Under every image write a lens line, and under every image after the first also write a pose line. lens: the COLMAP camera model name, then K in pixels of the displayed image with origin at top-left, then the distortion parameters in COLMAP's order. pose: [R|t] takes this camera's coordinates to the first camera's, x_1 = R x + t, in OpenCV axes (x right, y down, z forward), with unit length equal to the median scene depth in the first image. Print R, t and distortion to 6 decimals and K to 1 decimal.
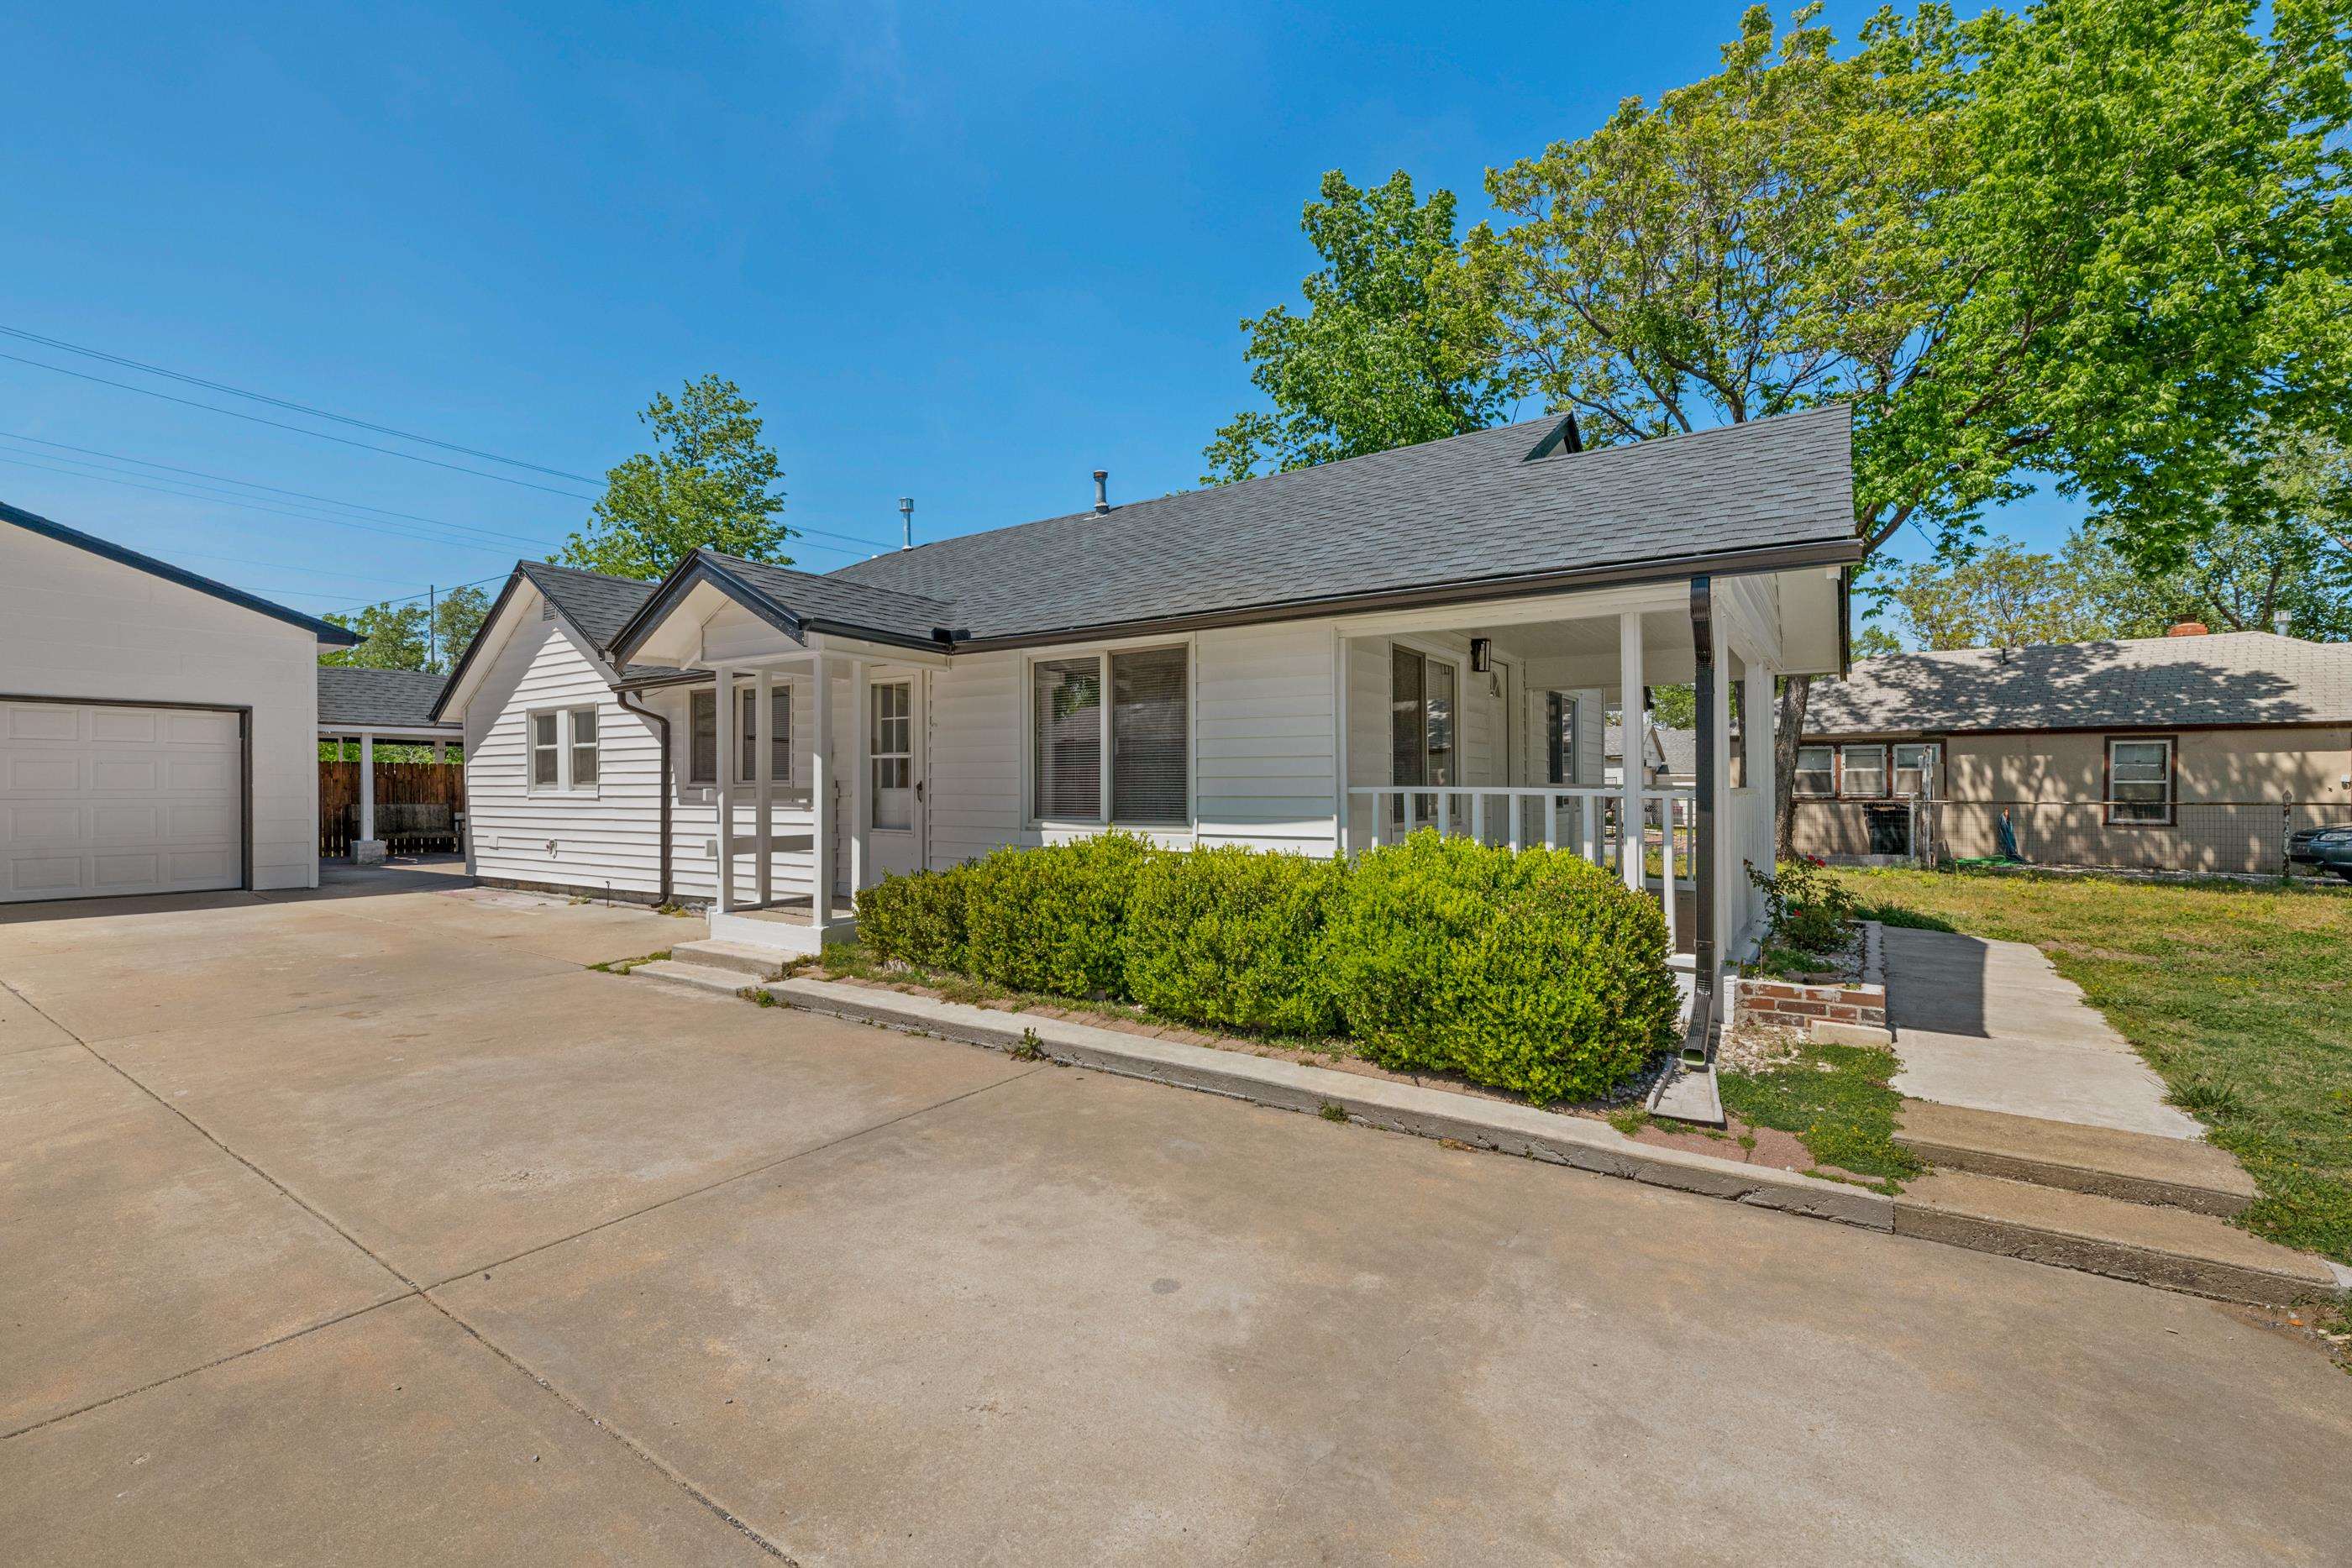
lens RADIAL K [[949.4, 0, 1174.8], [0, 949.4, 800.5], [0, 0, 1]] dist [-0.012686, 0.000020]
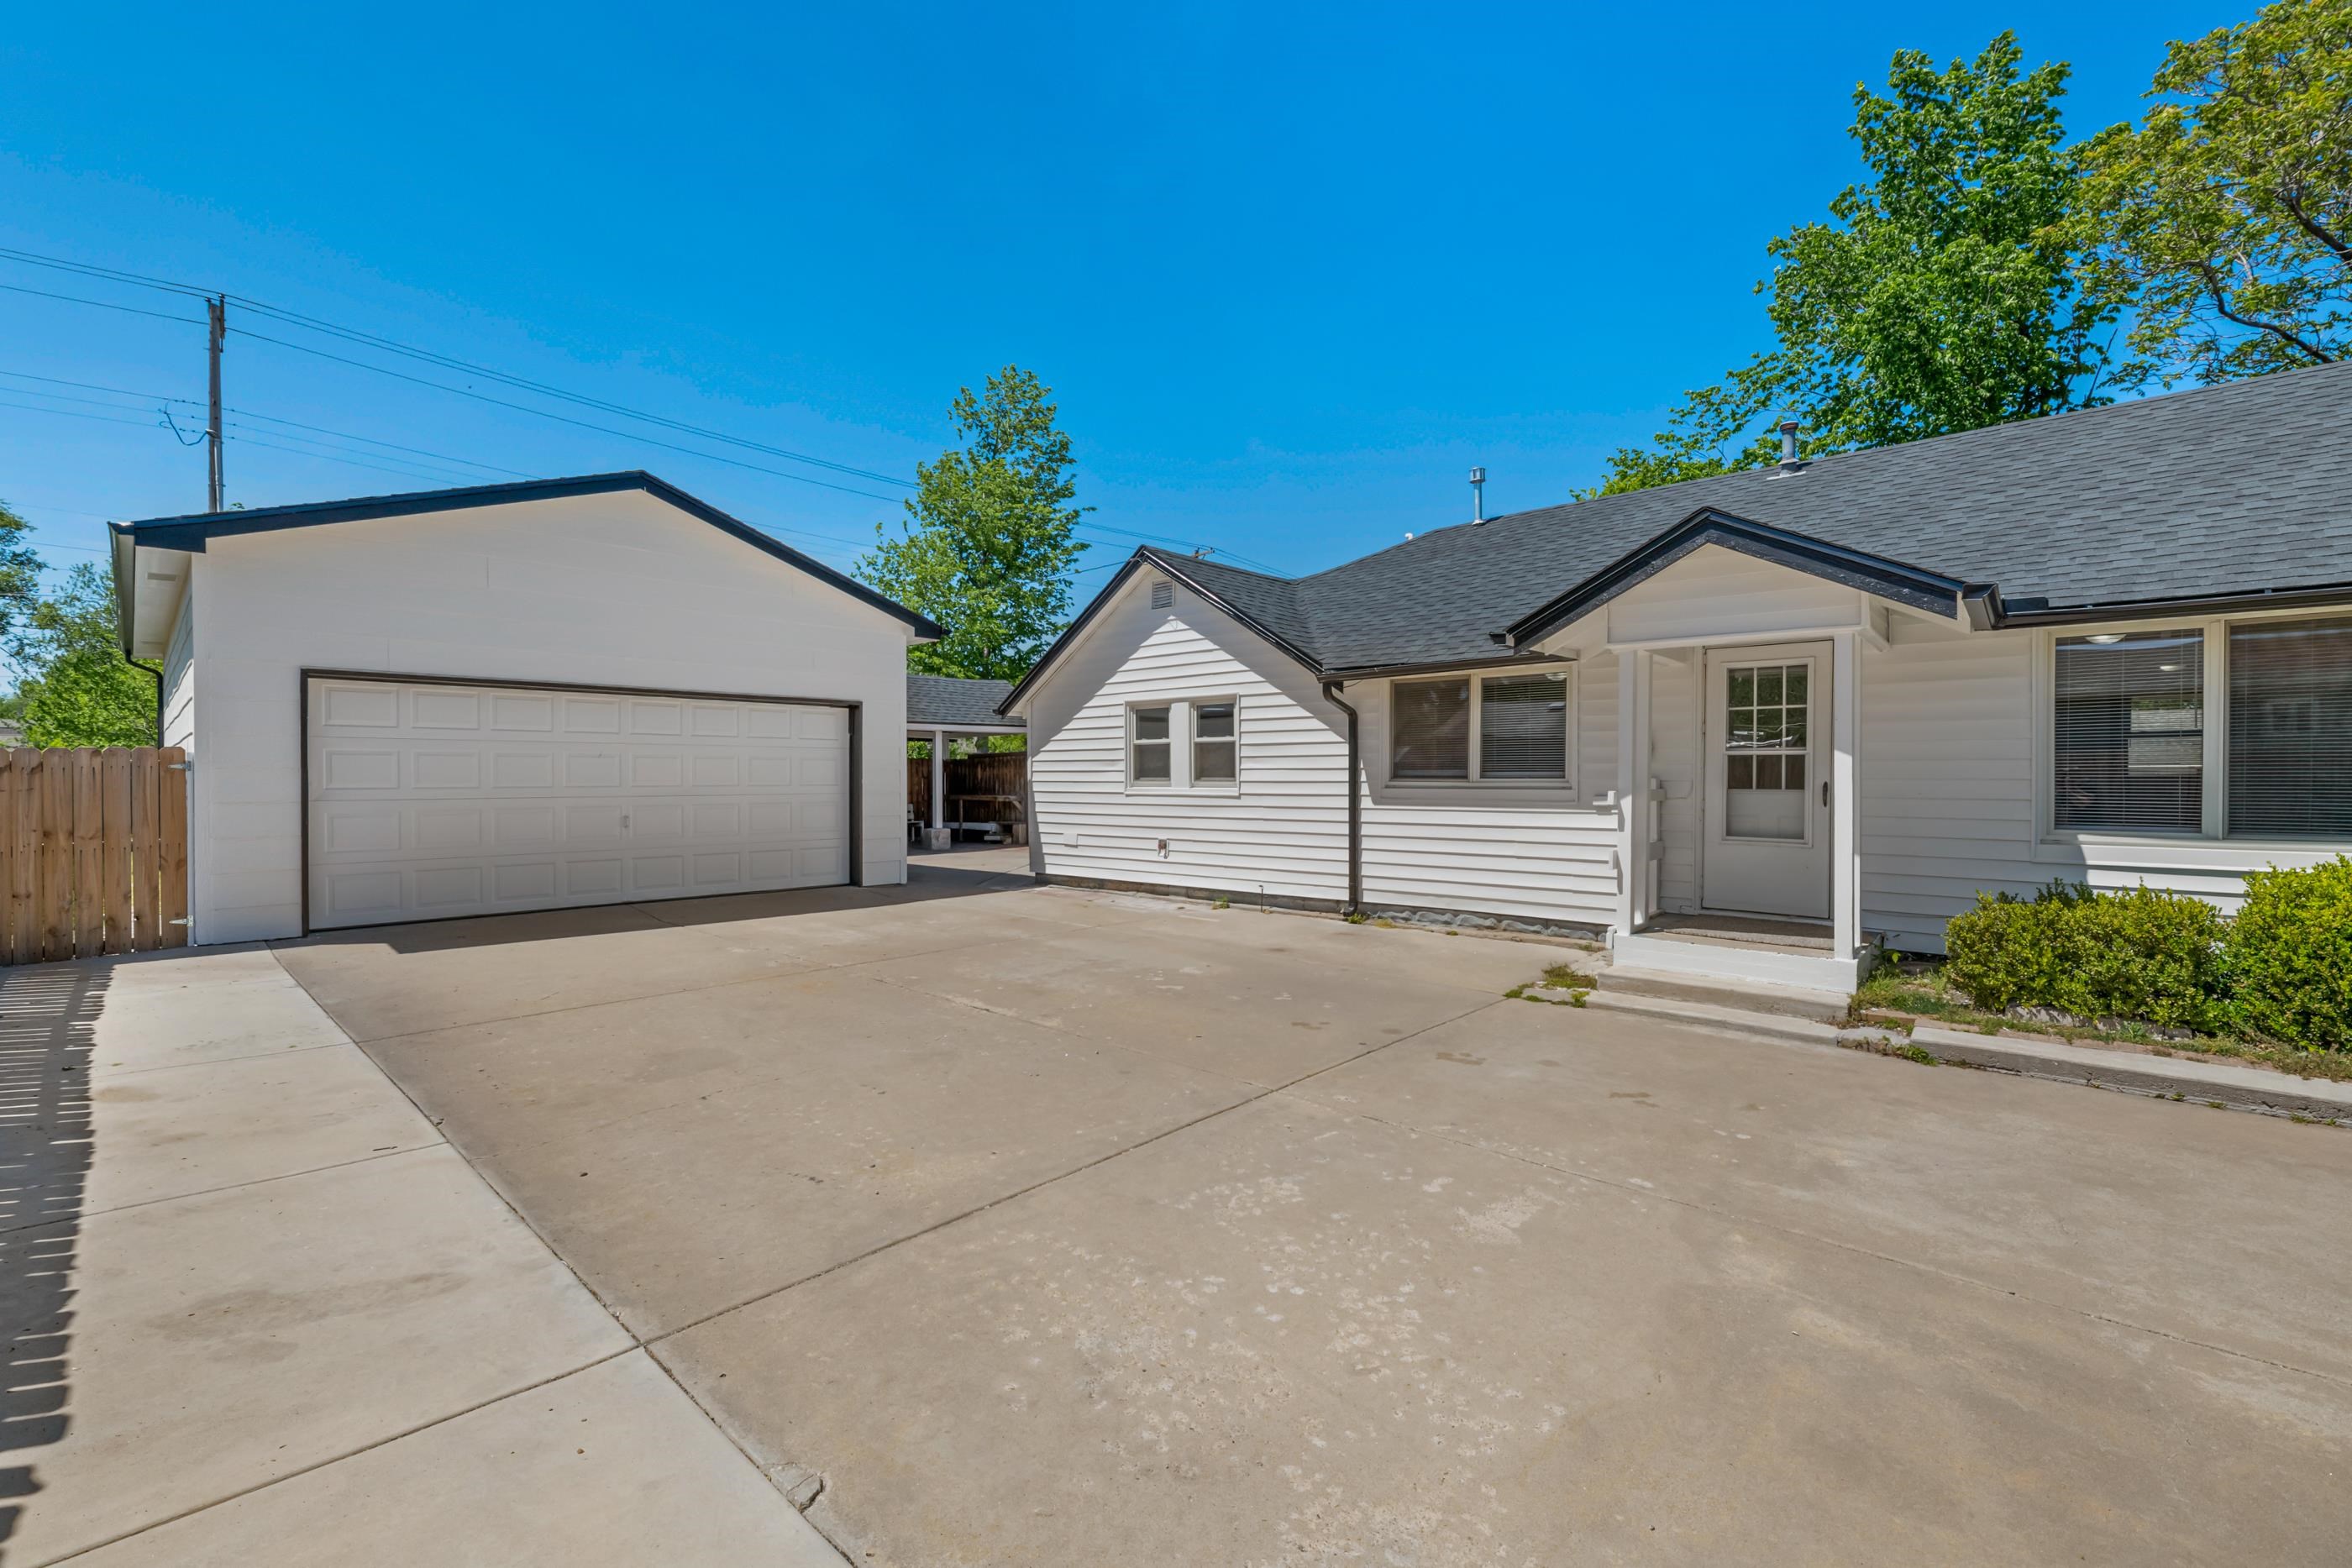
lens RADIAL K [[968.7, 0, 1180.6], [0, 968.7, 790.7], [0, 0, 1]] dist [0.000555, -0.000164]
pose [[0.987721, 0.000603, -0.156226, -0.488427], [0.000070, 0.999991, 0.004302, -0.011268], [0.156227, -0.004260, 0.987712, 0.040594]]
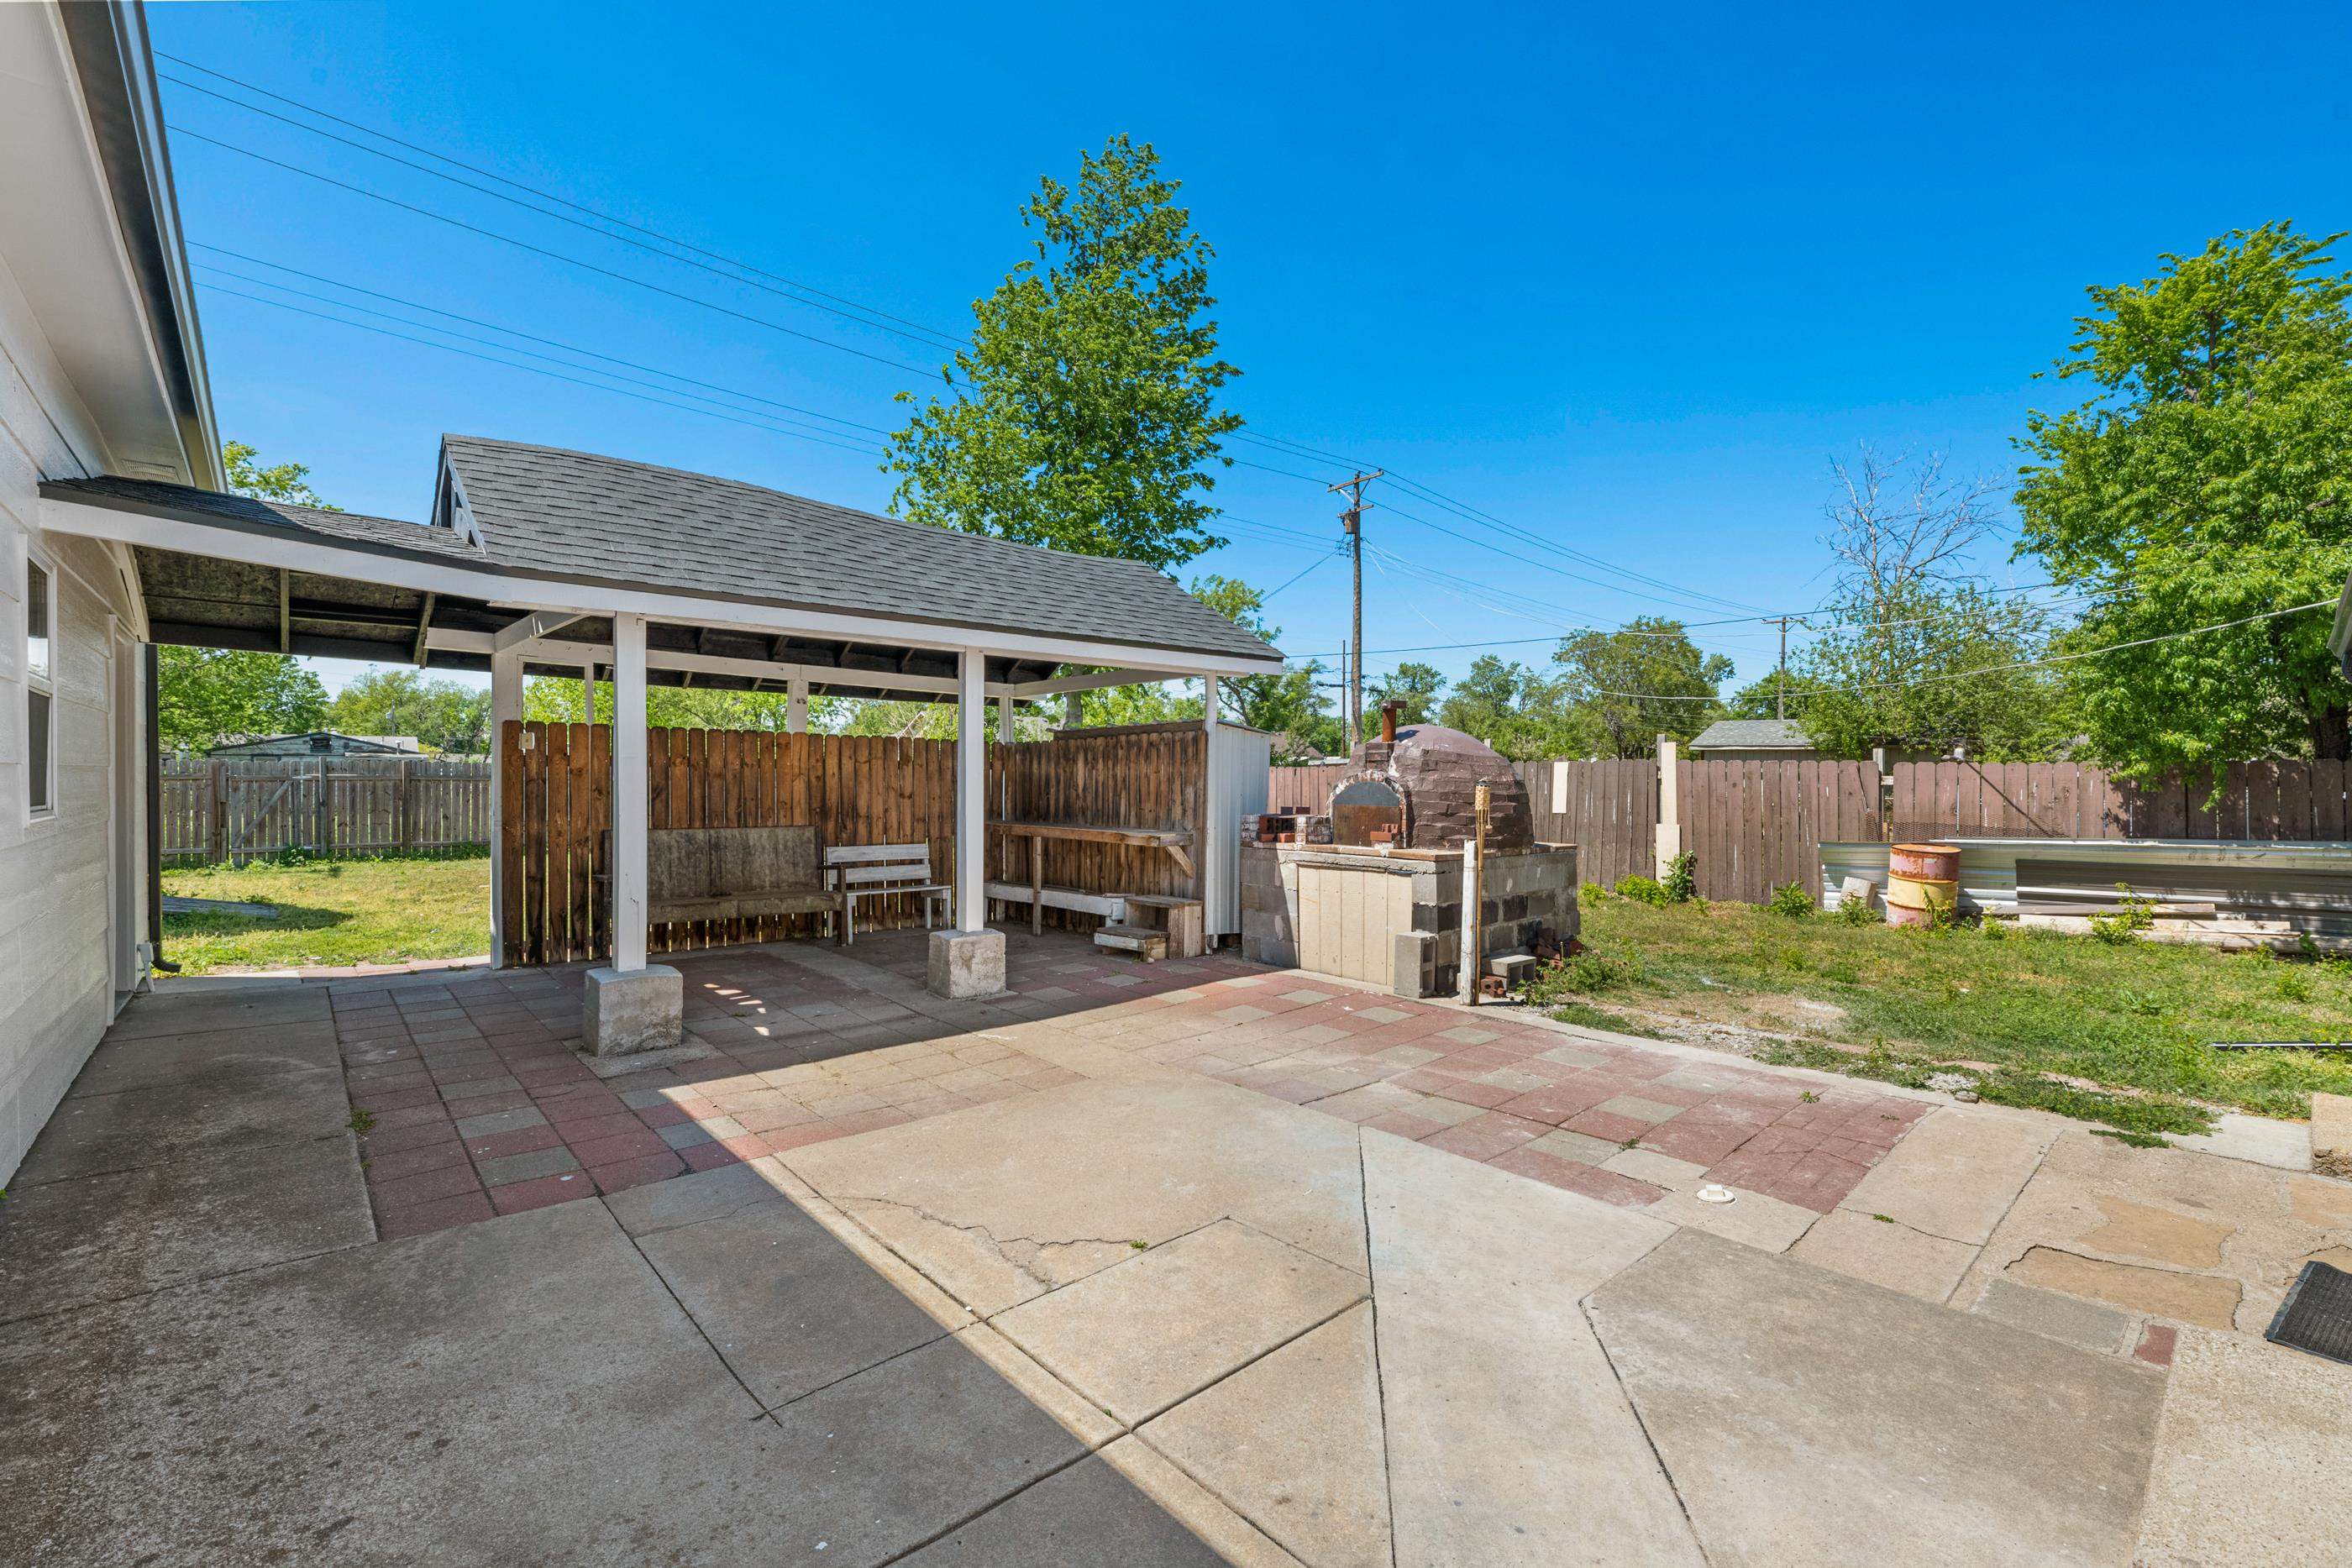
lens RADIAL K [[995.8, 0, 1169.6], [0, 995.8, 782.3], [0, 0, 1]] dist [-0.003598, -0.000460]
pose [[0.968291, 0.004554, -0.249785, -0.900879], [-0.005132, 0.999985, -0.001662, -0.029755], [0.249773, 0.002892, 0.968300, 1.082074]]
